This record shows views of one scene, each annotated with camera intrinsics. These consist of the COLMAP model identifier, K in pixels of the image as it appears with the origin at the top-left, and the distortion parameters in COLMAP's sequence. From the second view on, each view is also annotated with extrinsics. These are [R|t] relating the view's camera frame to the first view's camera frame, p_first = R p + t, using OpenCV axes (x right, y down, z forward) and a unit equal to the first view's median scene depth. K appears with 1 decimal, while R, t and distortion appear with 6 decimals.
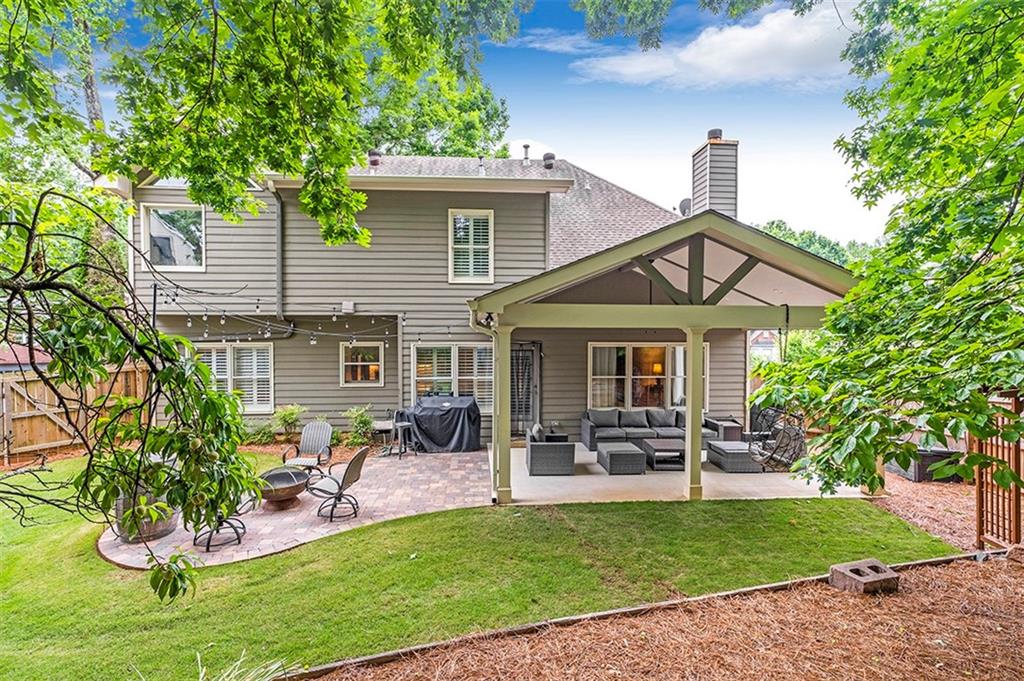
lens RADIAL K [[467.9, 0, 516.1], [0, 467.9, 335.8], [0, 0, 1]] dist [-0.004144, 0.002044]
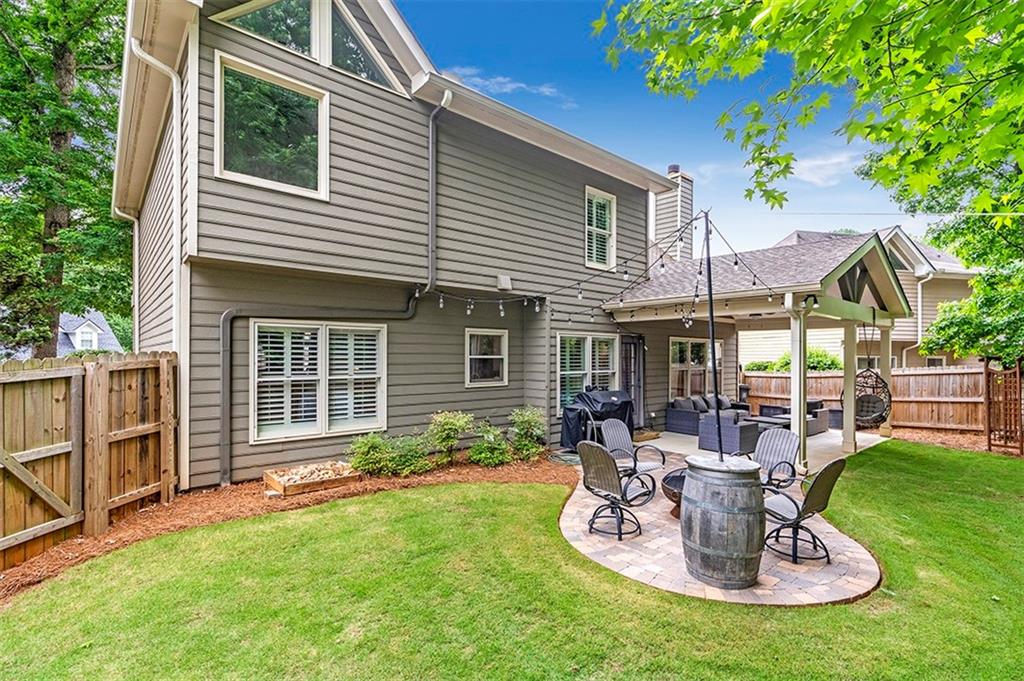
lens RADIAL K [[467.9, 0, 511.2], [0, 467.9, 355.5], [0, 0, 1]] dist [-0.004144, 0.002044]
pose [[0.813899, 0.001991, 0.581003, -0.770025], [0.004085, 0.999950, -0.009149, 0.065518], [-0.580992, 0.009820, 0.813850, 0.341730]]
